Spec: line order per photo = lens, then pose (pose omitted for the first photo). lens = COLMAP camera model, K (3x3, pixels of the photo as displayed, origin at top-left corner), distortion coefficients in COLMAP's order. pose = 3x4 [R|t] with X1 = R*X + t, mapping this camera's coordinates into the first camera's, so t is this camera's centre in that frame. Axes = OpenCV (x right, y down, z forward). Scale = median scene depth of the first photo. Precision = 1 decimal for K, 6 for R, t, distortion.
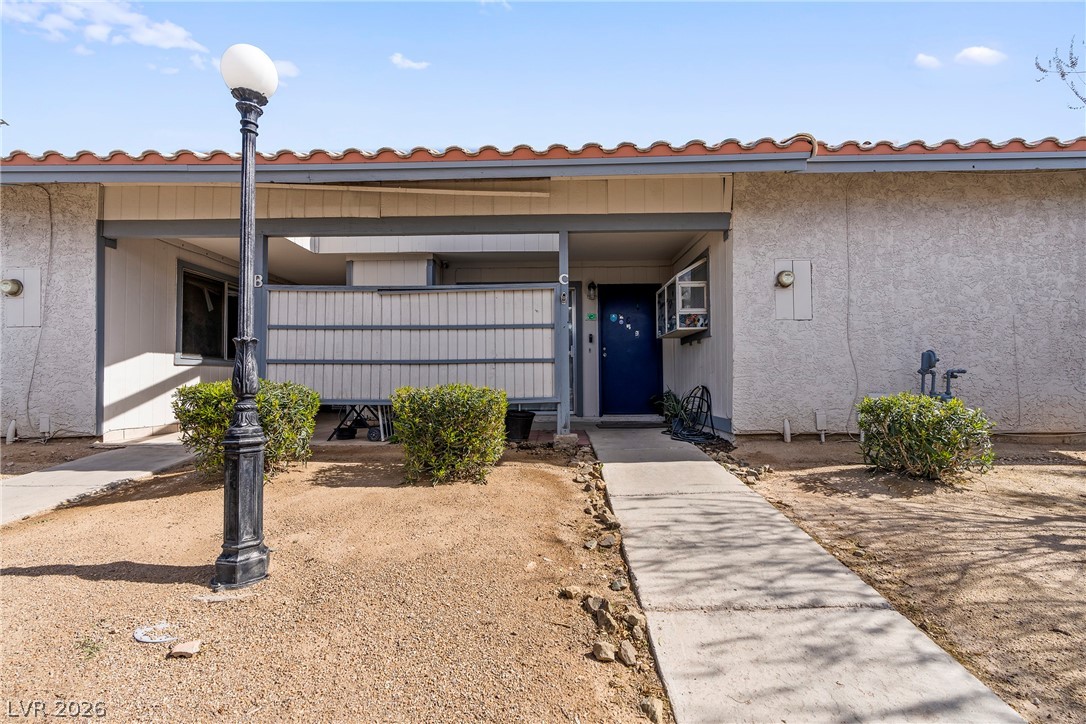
lens RADIAL K [[496.7, 0, 544.4], [0, 496.7, 359.6], [0, 0, 1]] dist [0.000109, 0.000217]
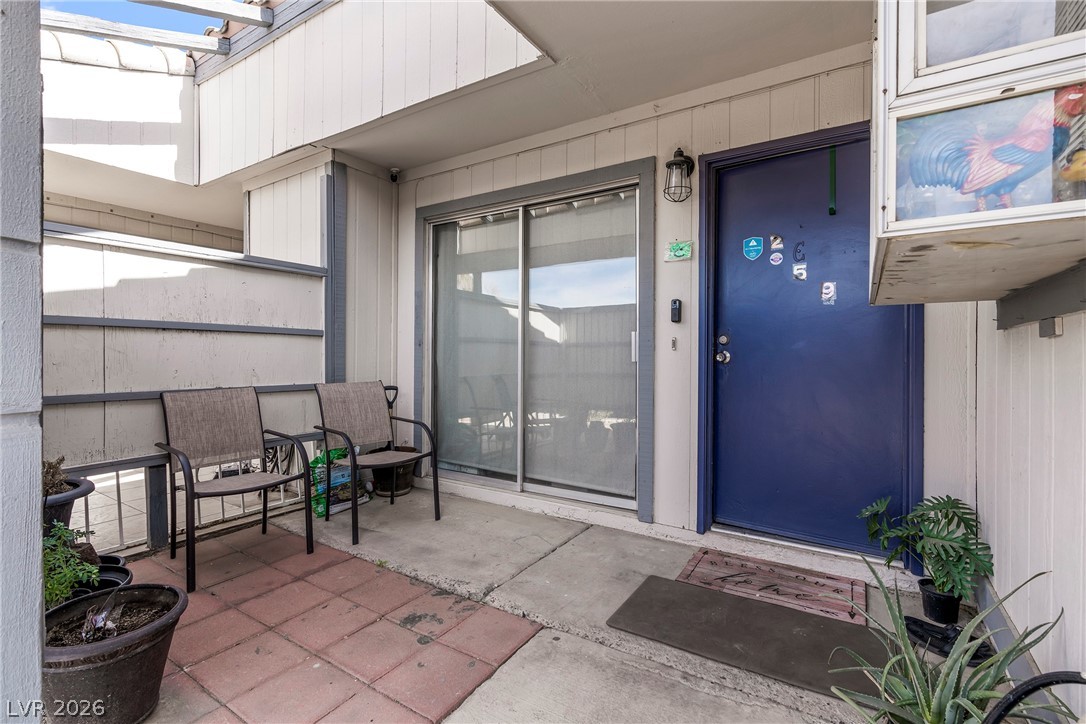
lens RADIAL K [[496.7, 0, 543.6], [0, 496.7, 357.4], [0, 0, 1]] dist [0.000109, 0.000217]
pose [[0.850143, 0.016265, -0.526301, 0.200289], [0.004036, 0.999292, 0.037402, -0.023337], [0.526537, -0.033921, 0.849475, 0.641494]]
